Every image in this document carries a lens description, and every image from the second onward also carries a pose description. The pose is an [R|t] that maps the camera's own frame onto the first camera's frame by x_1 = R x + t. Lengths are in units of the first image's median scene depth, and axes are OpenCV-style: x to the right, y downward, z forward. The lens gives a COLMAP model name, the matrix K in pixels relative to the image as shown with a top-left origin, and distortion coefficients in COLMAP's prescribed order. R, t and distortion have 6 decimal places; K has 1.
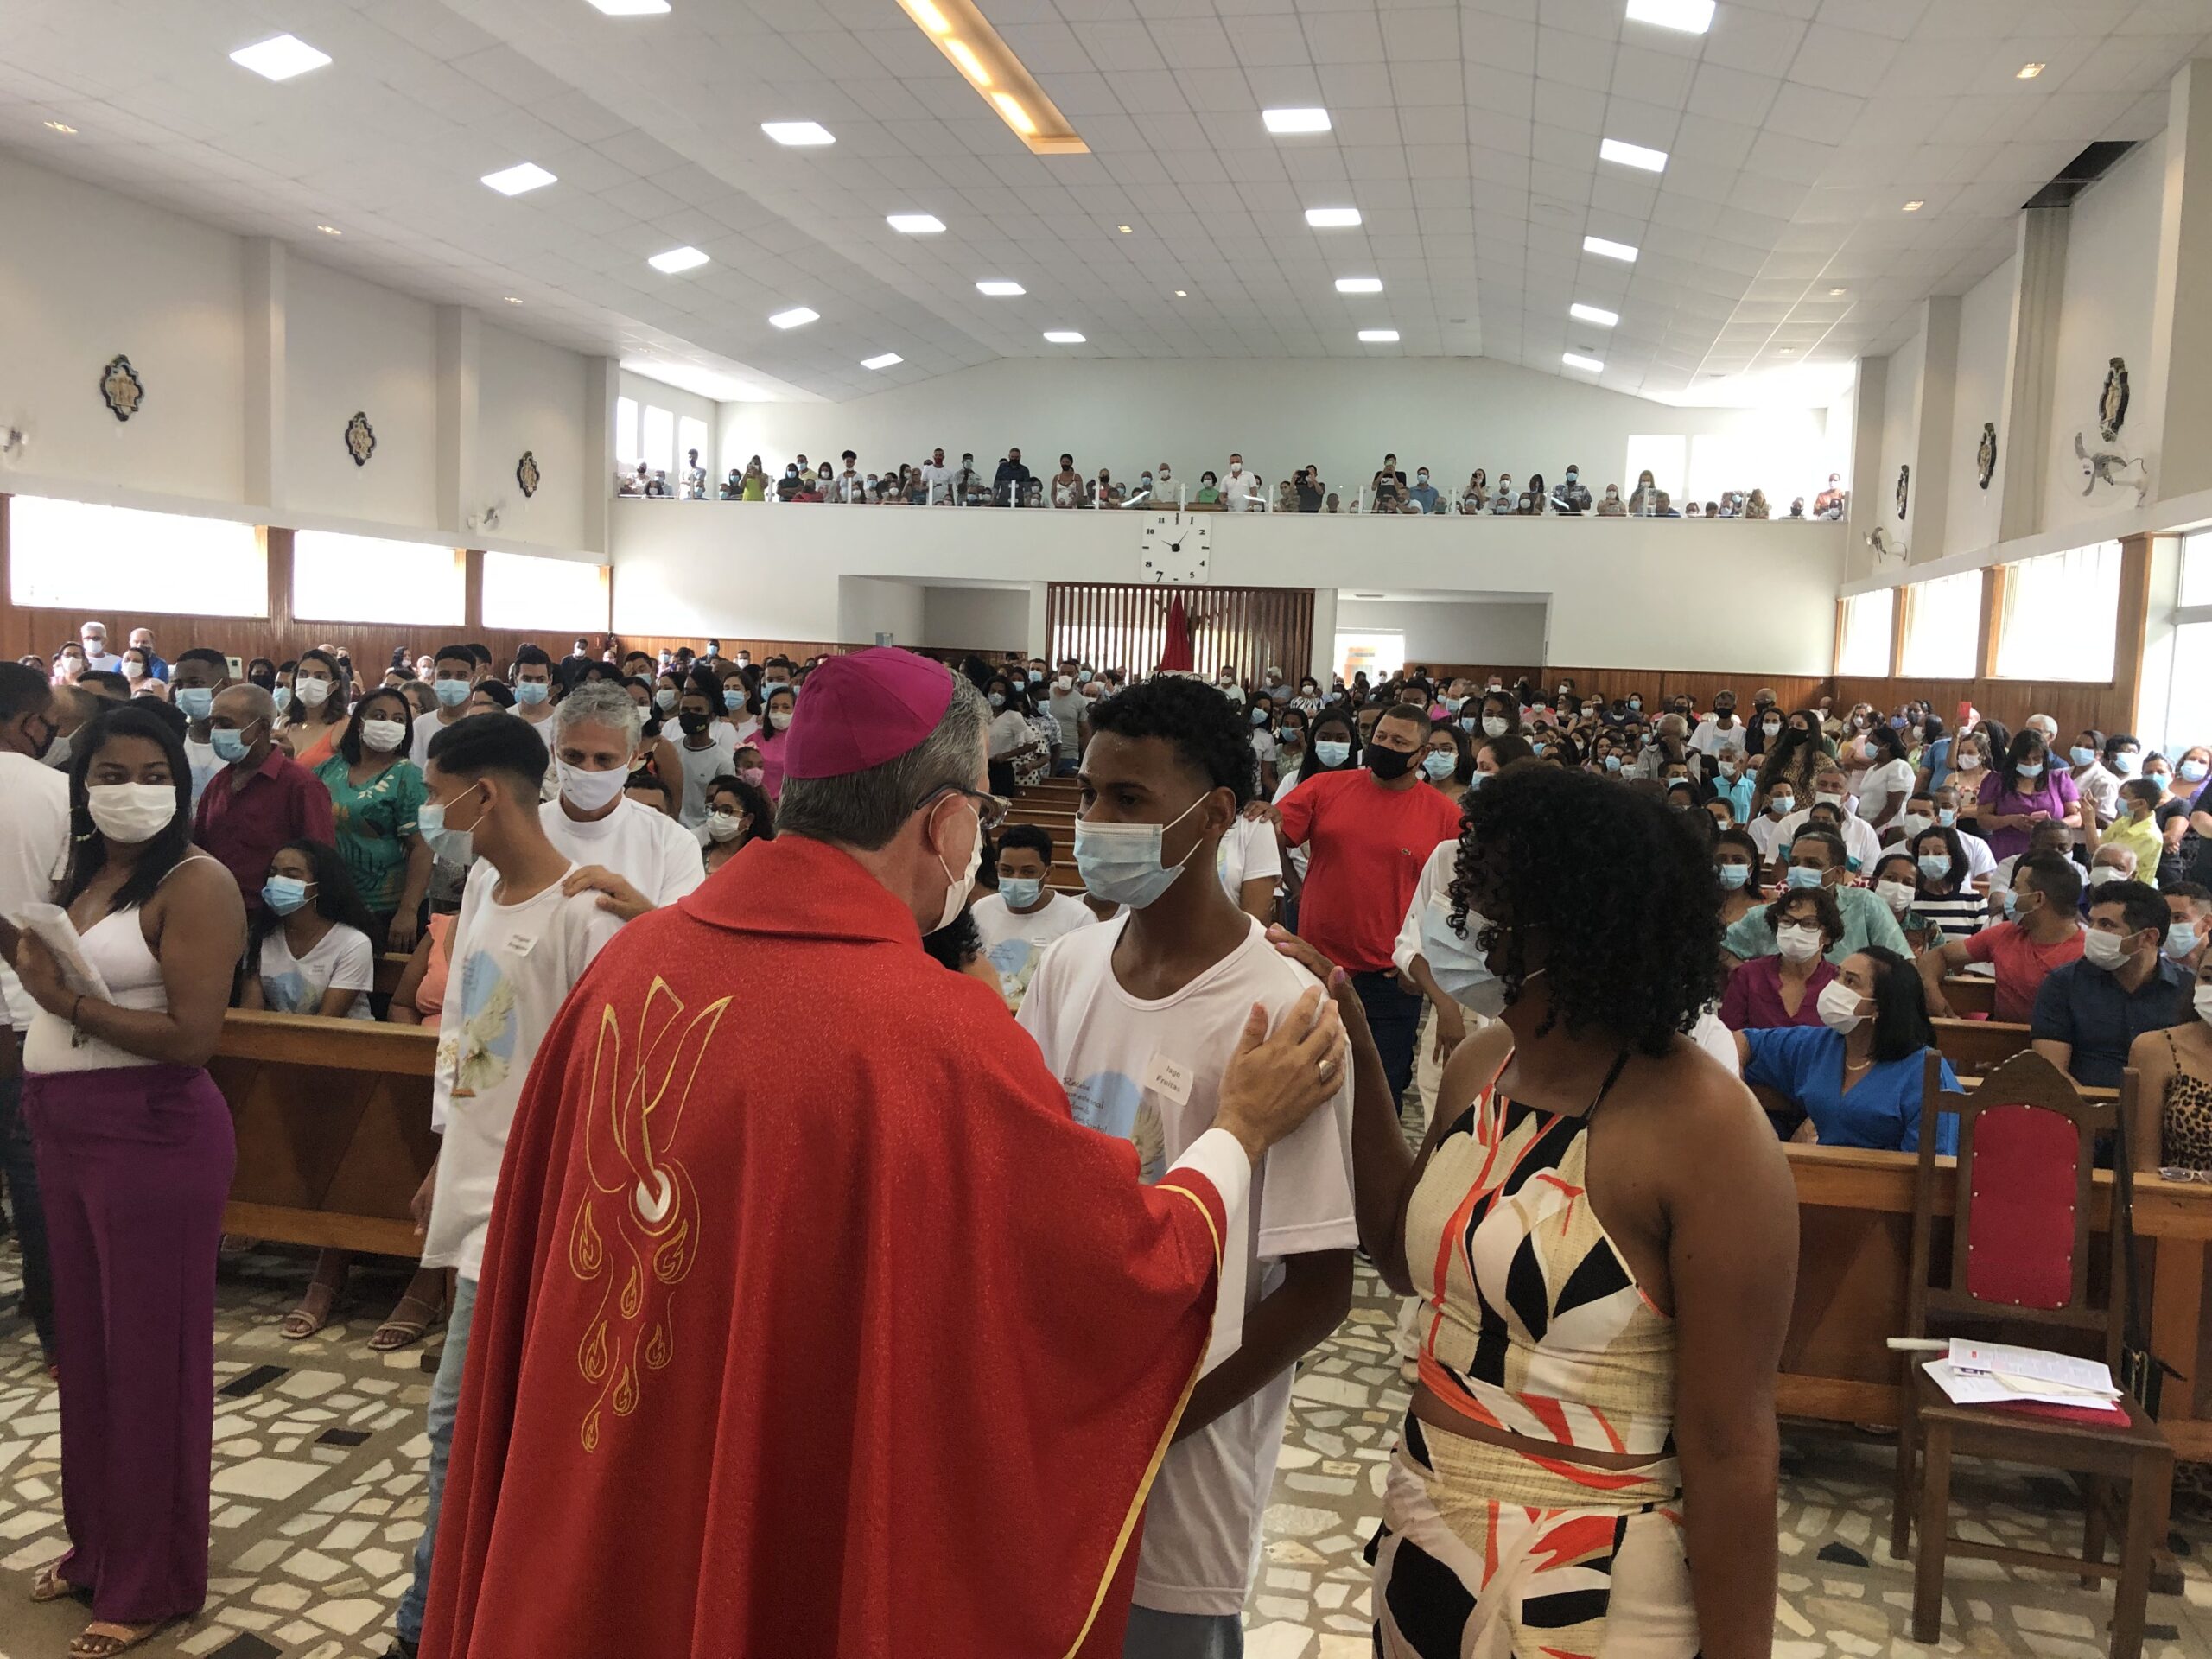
lens RADIAL K [[1788.1, 0, 1106.0], [0, 1788.1, 829.5], [0, 0, 1]] dist [0.048412, -0.057440]
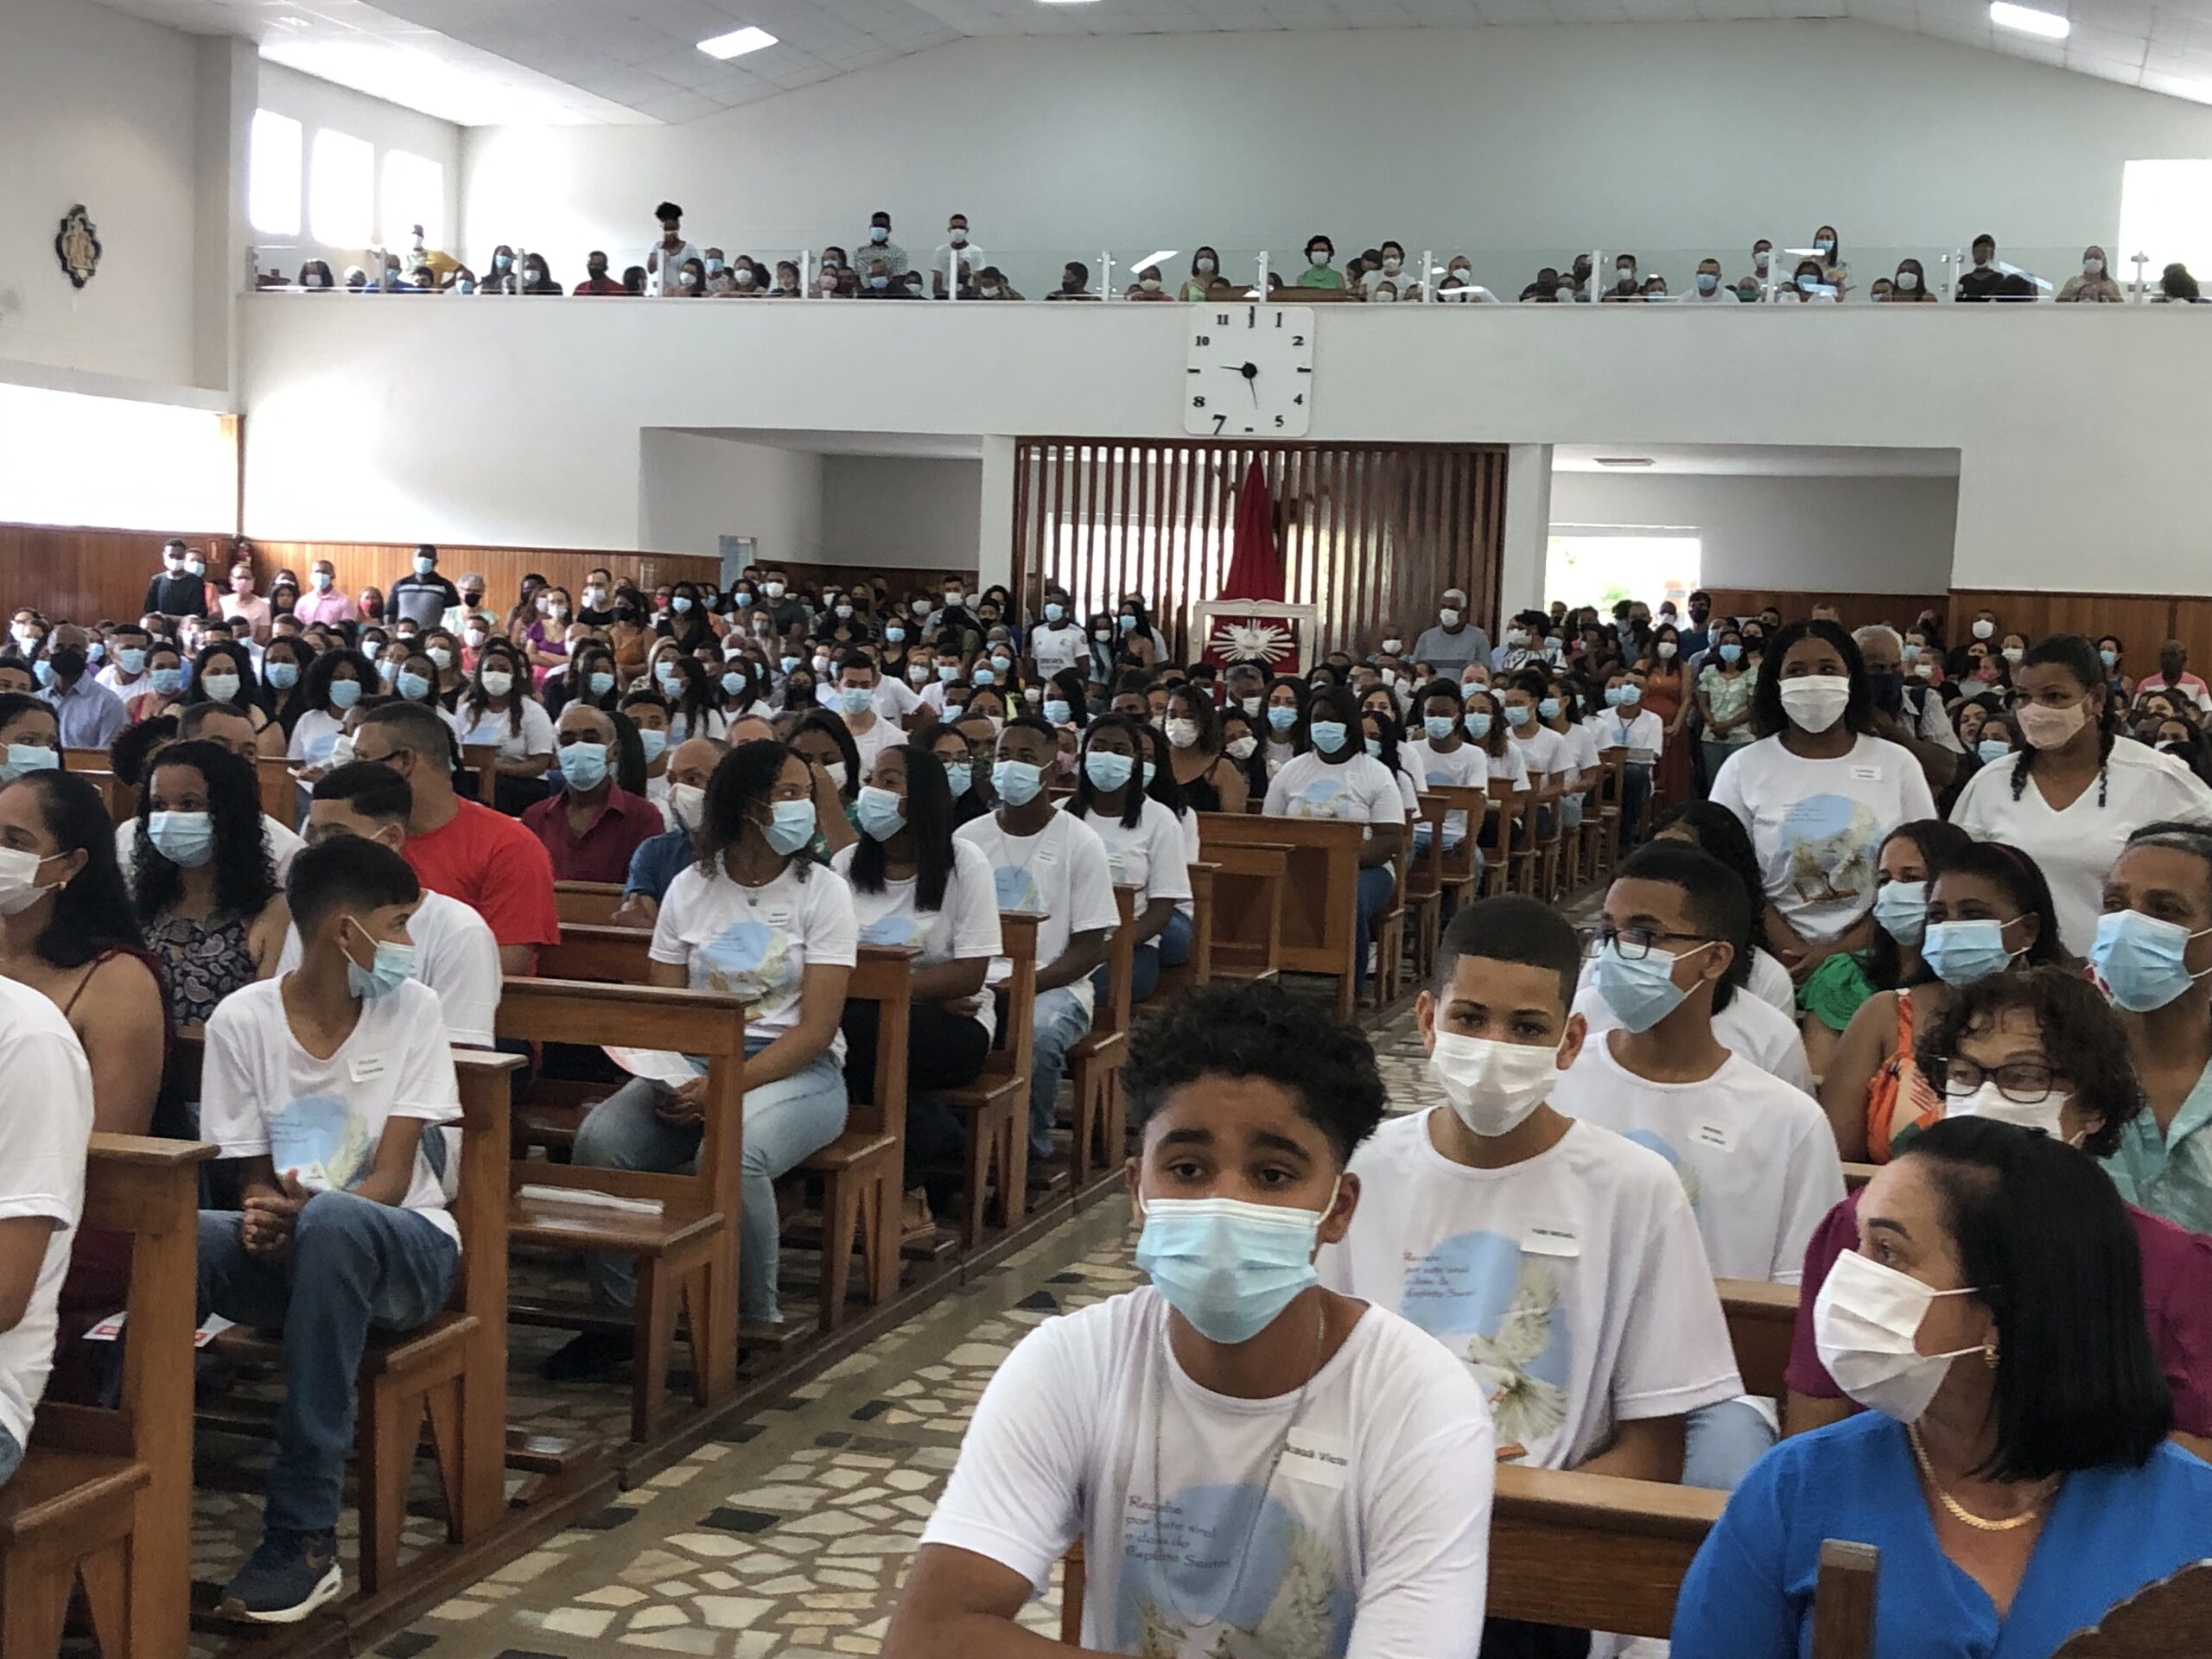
lens RADIAL K [[3033.5, 0, 1106.0], [0, 3033.5, 829.5], [0, 0, 1]] dist [0.138906, -0.514896]
pose [[0.997234, 0.004846, -0.074172, 0.064035], [-0.006900, 0.999599, -0.027457, 0.005310], [0.074009, 0.027893, 0.996867, 0.090968]]
